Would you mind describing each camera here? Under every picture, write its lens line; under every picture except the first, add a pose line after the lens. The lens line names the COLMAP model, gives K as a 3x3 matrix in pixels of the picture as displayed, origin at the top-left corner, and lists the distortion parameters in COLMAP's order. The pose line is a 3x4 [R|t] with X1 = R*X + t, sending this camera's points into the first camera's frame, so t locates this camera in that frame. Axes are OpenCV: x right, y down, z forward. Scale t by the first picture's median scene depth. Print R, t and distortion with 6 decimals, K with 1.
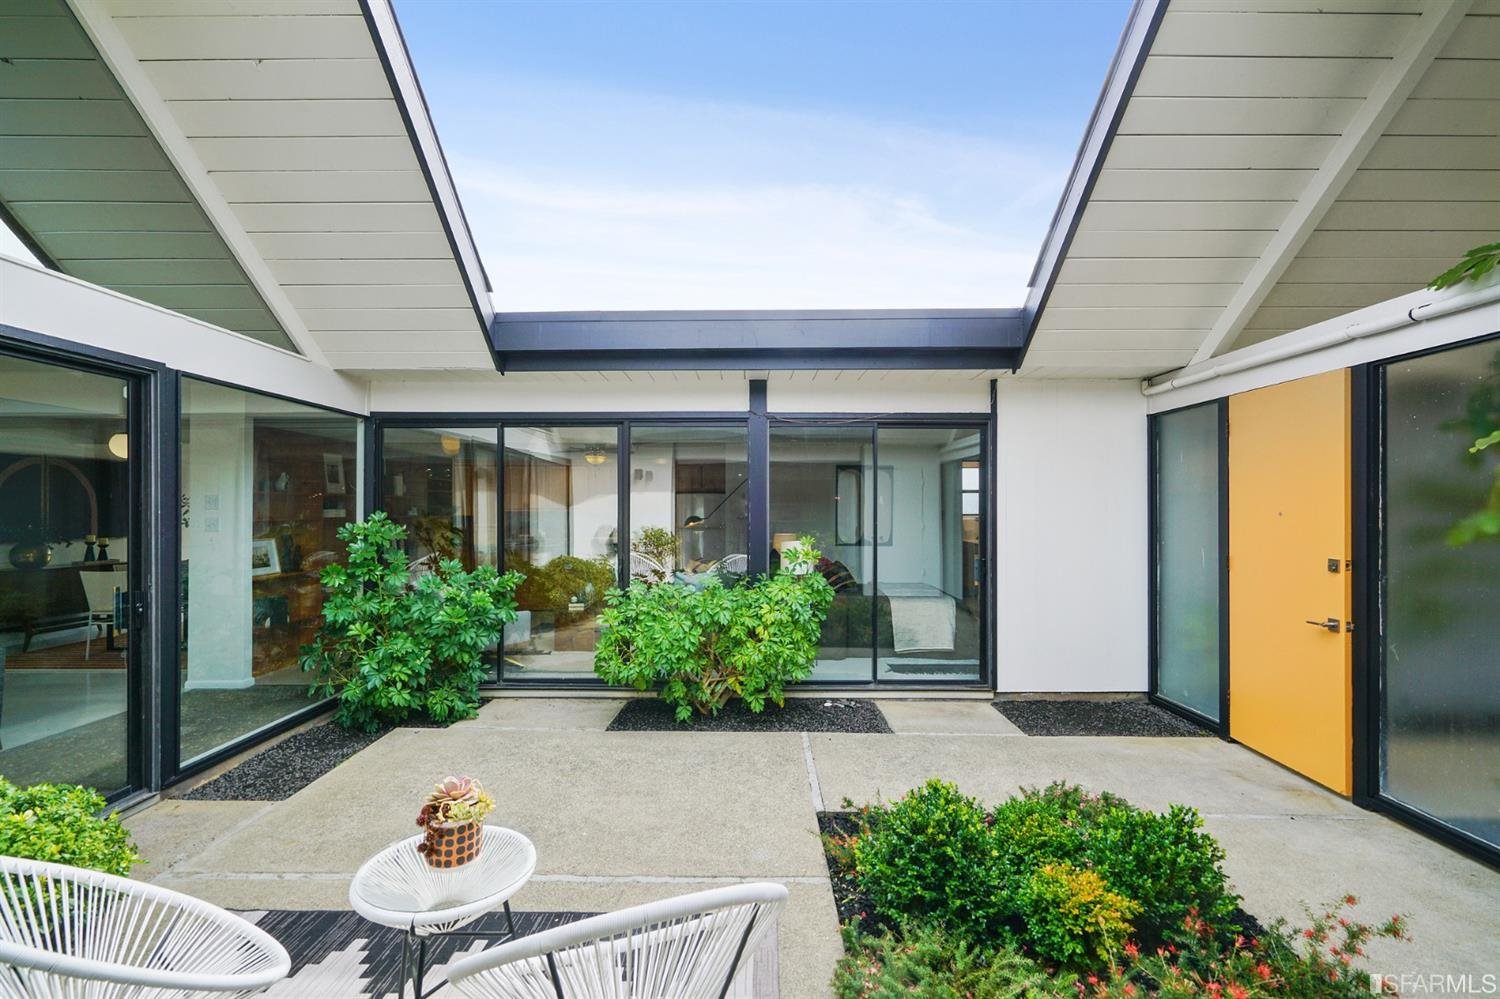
lens RADIAL K [[672.5, 0, 748.6], [0, 672.5, 502.2], [0, 0, 1]] dist [0.000567, 0.000723]
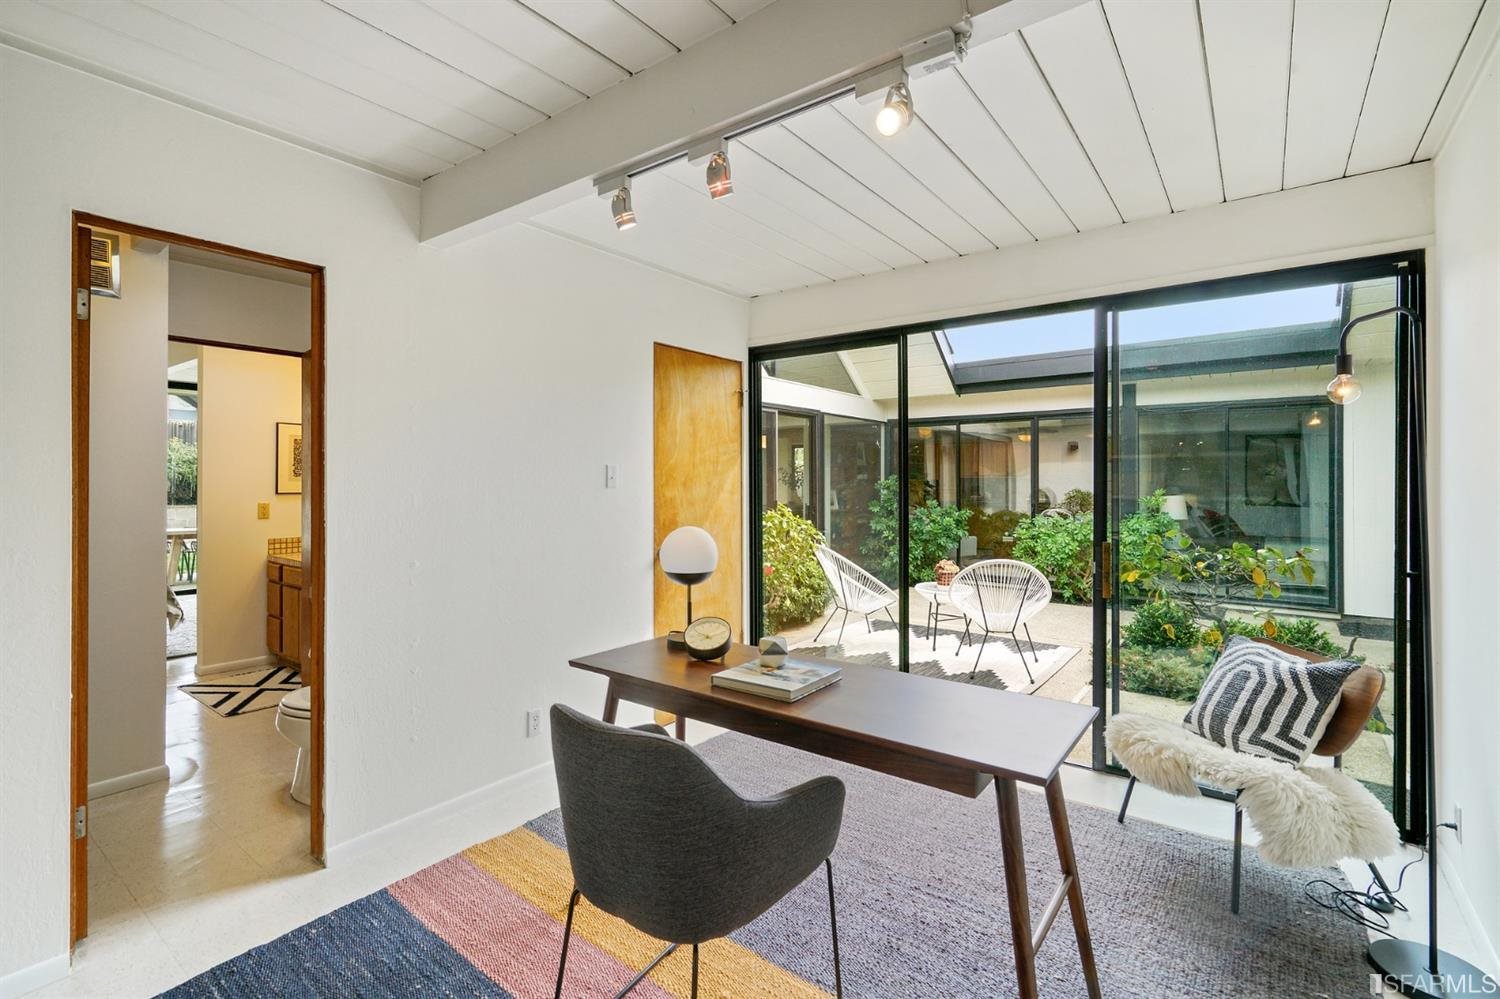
lens RADIAL K [[683.5, 0, 746.9], [0, 683.5, 474.3], [0, 0, 1]] dist [-0.001064, -0.000139]
pose [[0.795350, -0.005242, -0.606127, 0.268967], [0.005019, 0.999985, -0.002062, 0.016504], [0.606129, -0.001402, 0.795365, -0.743177]]
